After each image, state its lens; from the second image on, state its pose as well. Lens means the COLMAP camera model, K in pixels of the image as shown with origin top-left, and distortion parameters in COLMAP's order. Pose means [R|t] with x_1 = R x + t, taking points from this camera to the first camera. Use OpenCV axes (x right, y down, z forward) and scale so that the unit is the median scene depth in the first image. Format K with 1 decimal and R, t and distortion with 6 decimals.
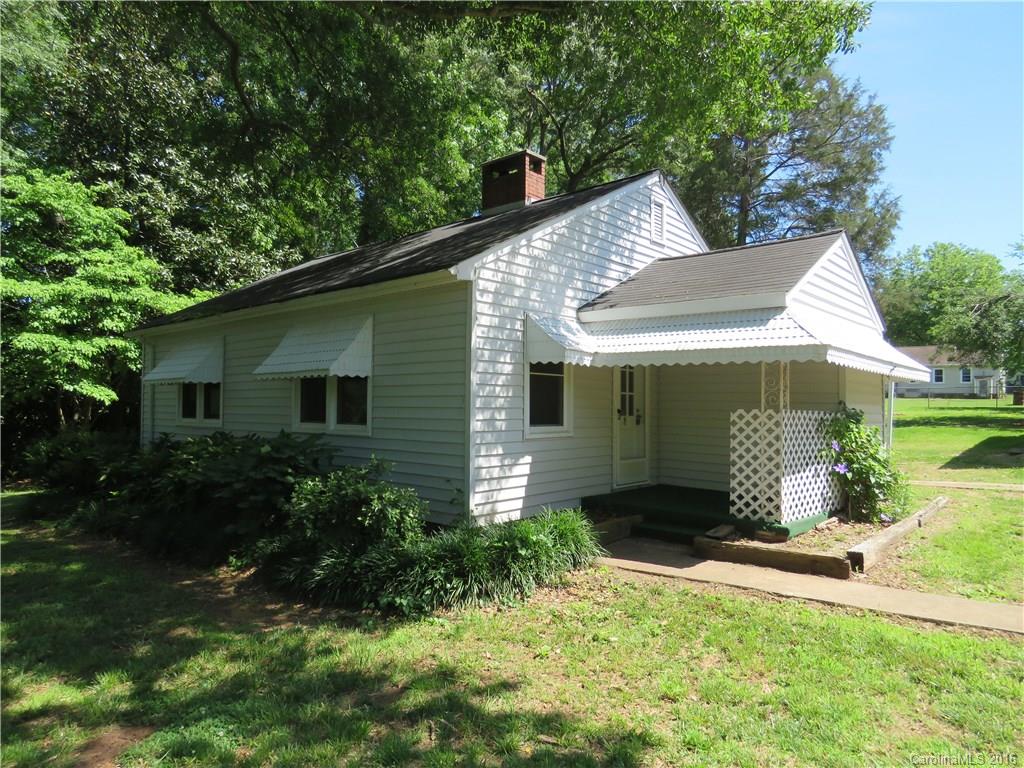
lens RADIAL K [[644.3, 0, 511.2], [0, 644.3, 393.2], [0, 0, 1]] dist [-0.005084, -0.005547]
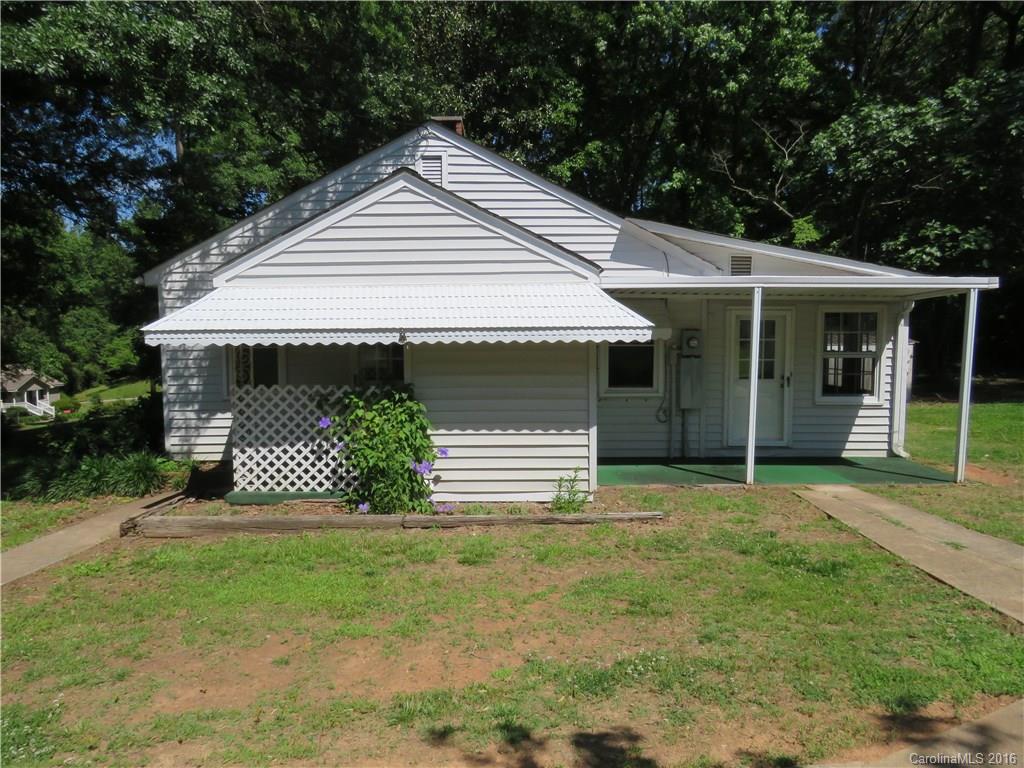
lens RADIAL K [[644.3, 0, 510.6], [0, 644.3, 383.6], [0, 0, 1]] dist [-0.005084, -0.005547]
pose [[0.646606, 0.042592, -0.761635, 1.365950], [0.022368, 0.996952, 0.074740, -0.044095], [0.762497, -0.065364, 0.643682, 0.612452]]
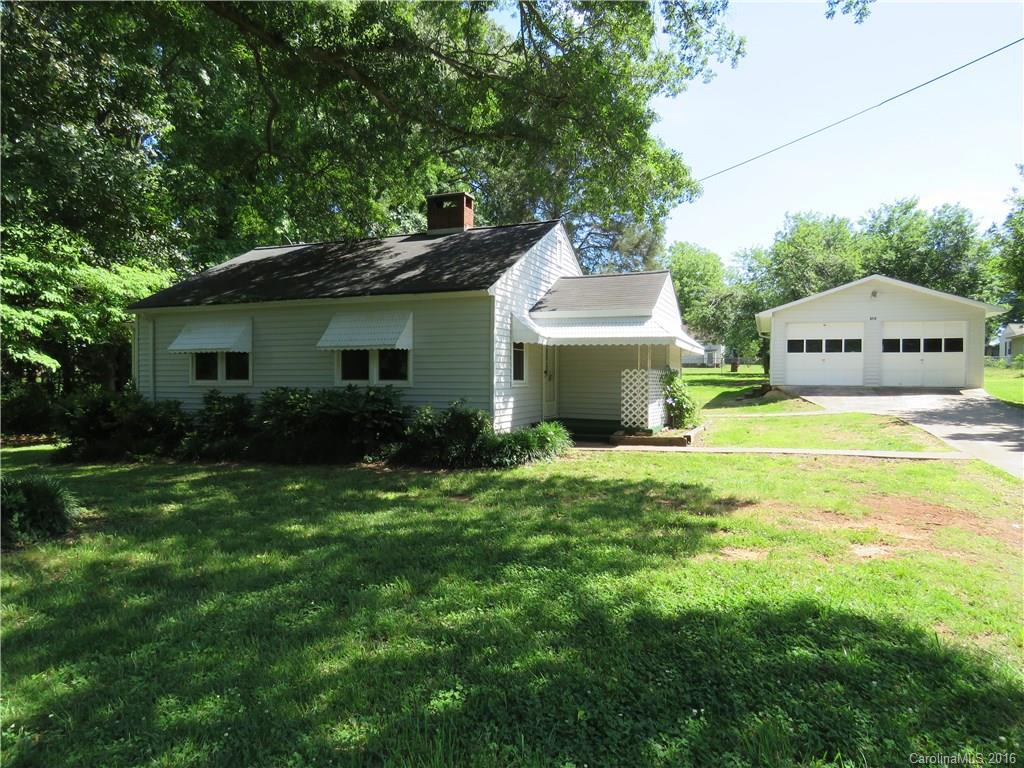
lens RADIAL K [[644.3, 0, 512.2], [0, 644.3, 380.3], [0, 0, 1]] dist [-0.005084, -0.005547]
pose [[0.941245, -0.007071, 0.337651, -0.552874], [-0.001922, 0.999652, 0.026292, 0.007758], [-0.337719, -0.025397, 0.940904, -0.610704]]
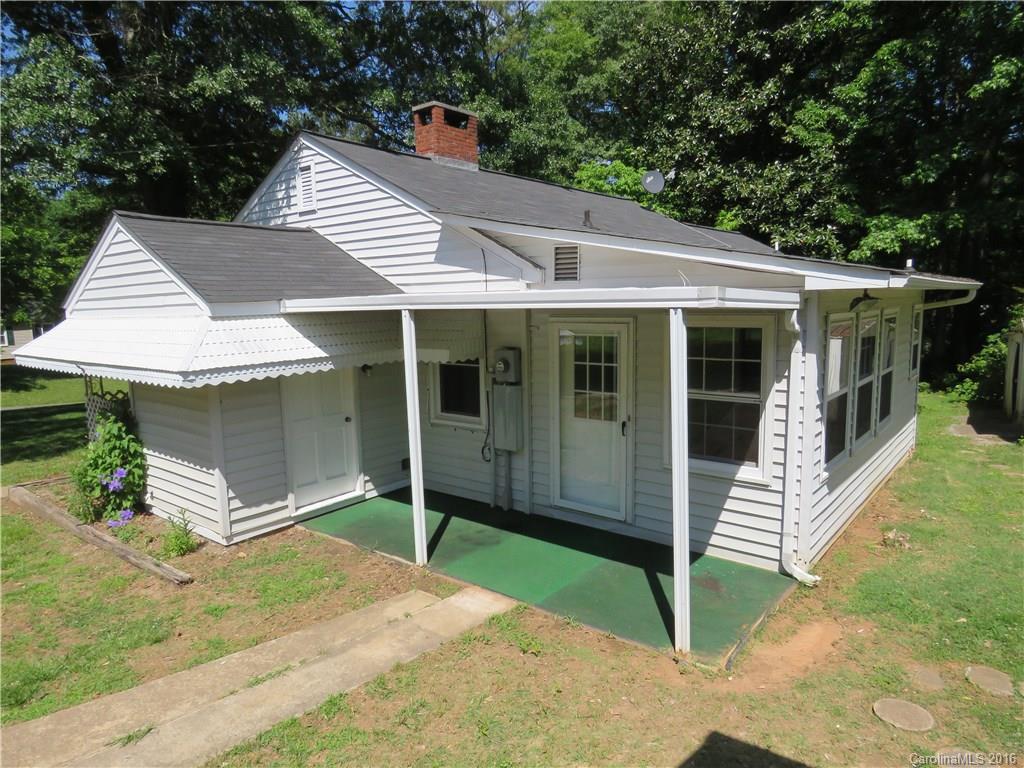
lens RADIAL K [[644.3, 0, 511.3], [0, 644.3, 387.9], [0, 0, 1]] dist [-0.005084, -0.005547]
pose [[0.029460, 0.124959, -0.991724, 1.596728], [0.042999, 0.991078, 0.126155, -0.109996], [0.998641, -0.046360, 0.023824, 1.675971]]
